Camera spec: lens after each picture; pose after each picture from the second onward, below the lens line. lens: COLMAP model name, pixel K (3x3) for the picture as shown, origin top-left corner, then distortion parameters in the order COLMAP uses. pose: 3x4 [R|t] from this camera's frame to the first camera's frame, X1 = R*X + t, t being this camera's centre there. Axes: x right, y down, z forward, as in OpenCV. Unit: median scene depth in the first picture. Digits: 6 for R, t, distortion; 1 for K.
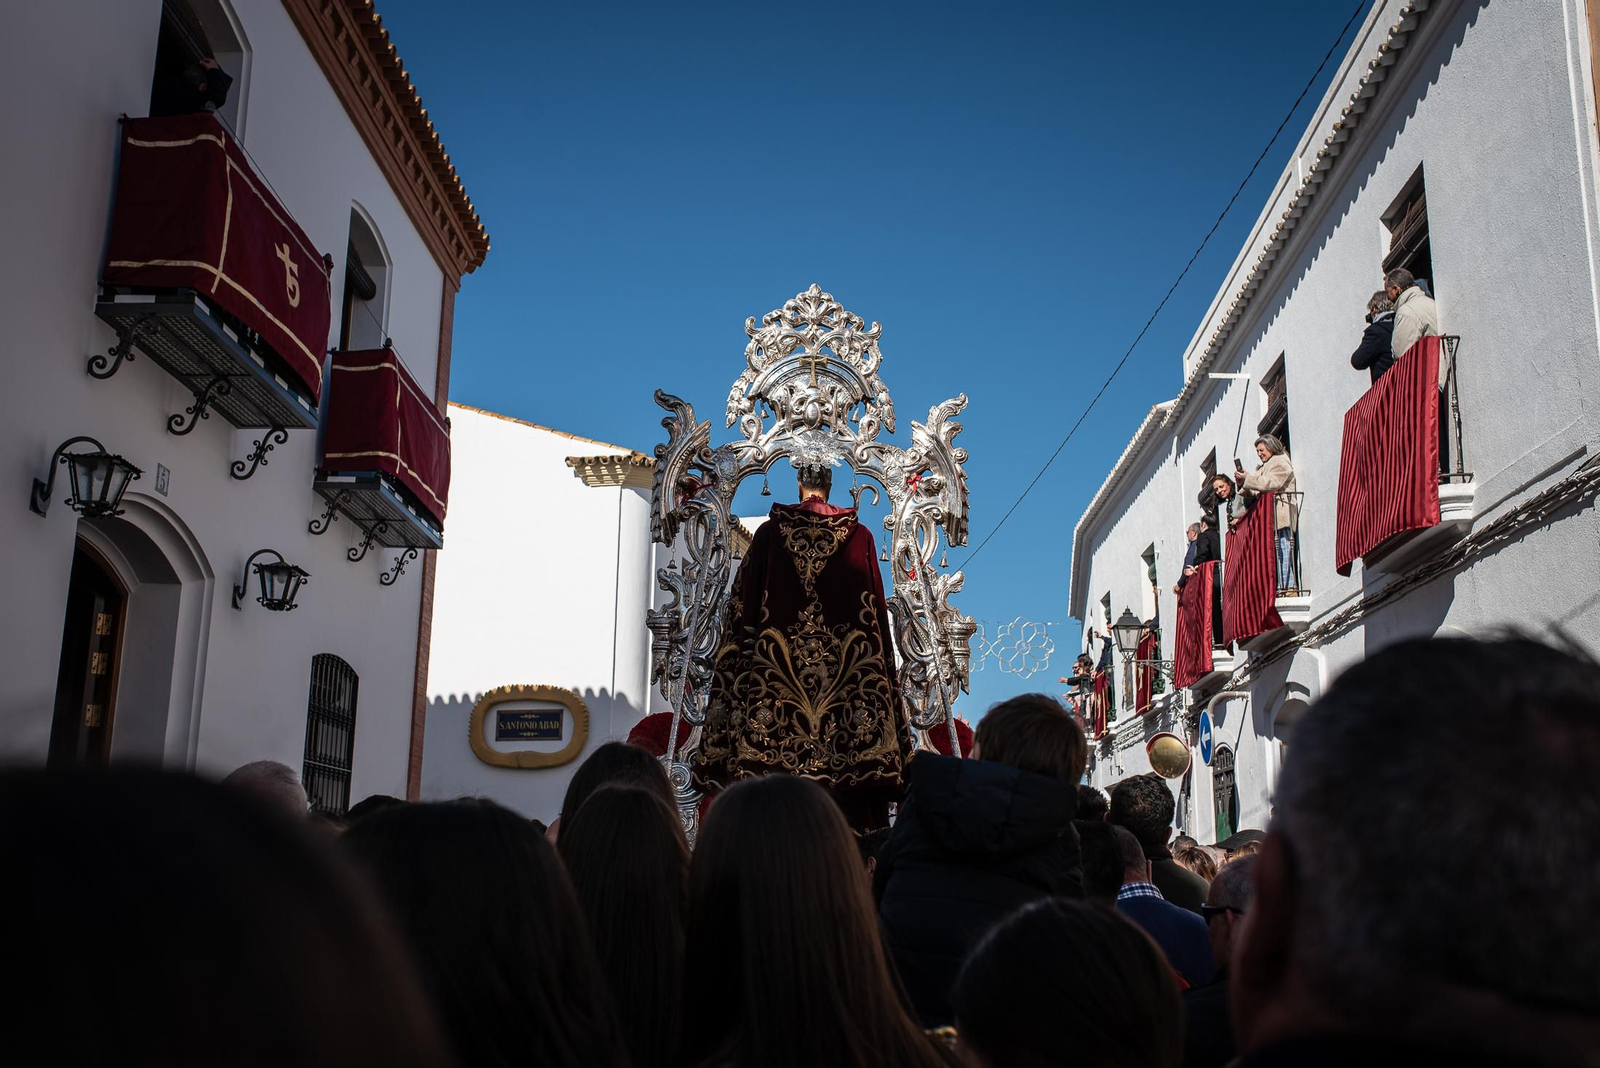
lens RADIAL K [[1490.2, 0, 791.0], [0, 1490.2, 551.8], [0, 0, 1]] dist [0.005624, 0.015692]
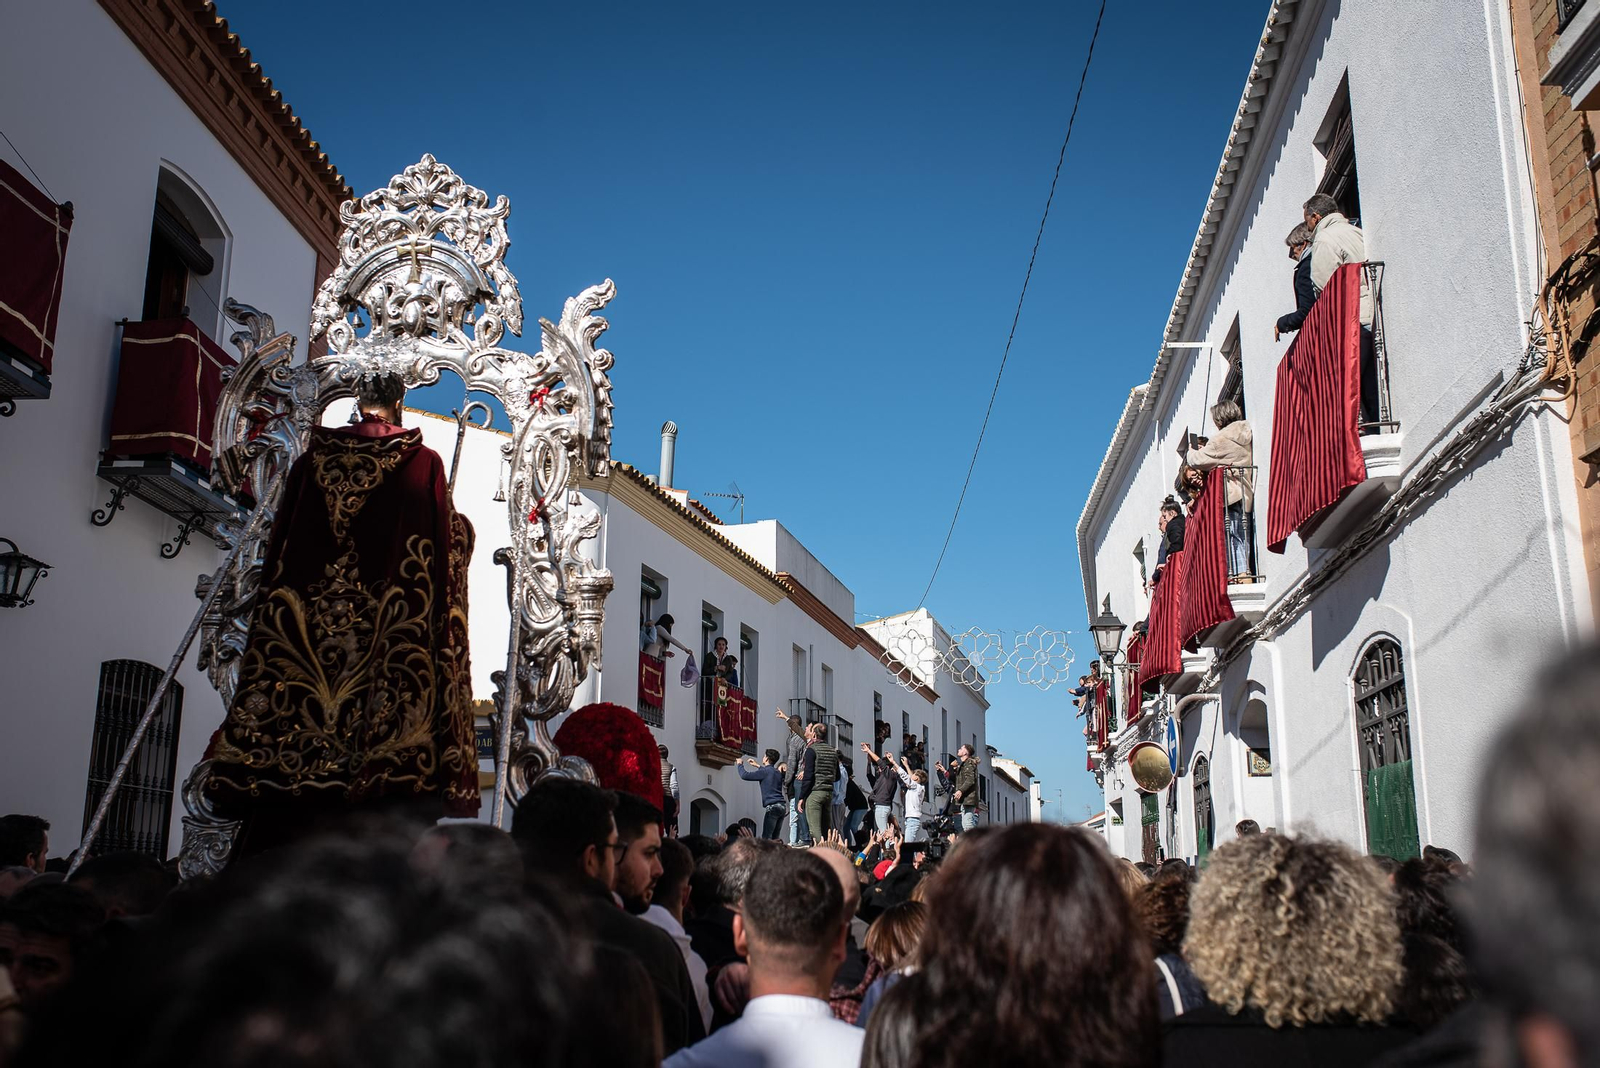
lens RADIAL K [[1490.2, 0, 791.0], [0, 1490.2, 551.8], [0, 0, 1]] dist [0.005624, 0.015692]
pose [[0.998811, -0.019188, -0.044811, 0.241233], [0.018564, 0.999725, -0.014303, 0.043183], [0.045073, 0.013454, 0.998893, 0.230364]]
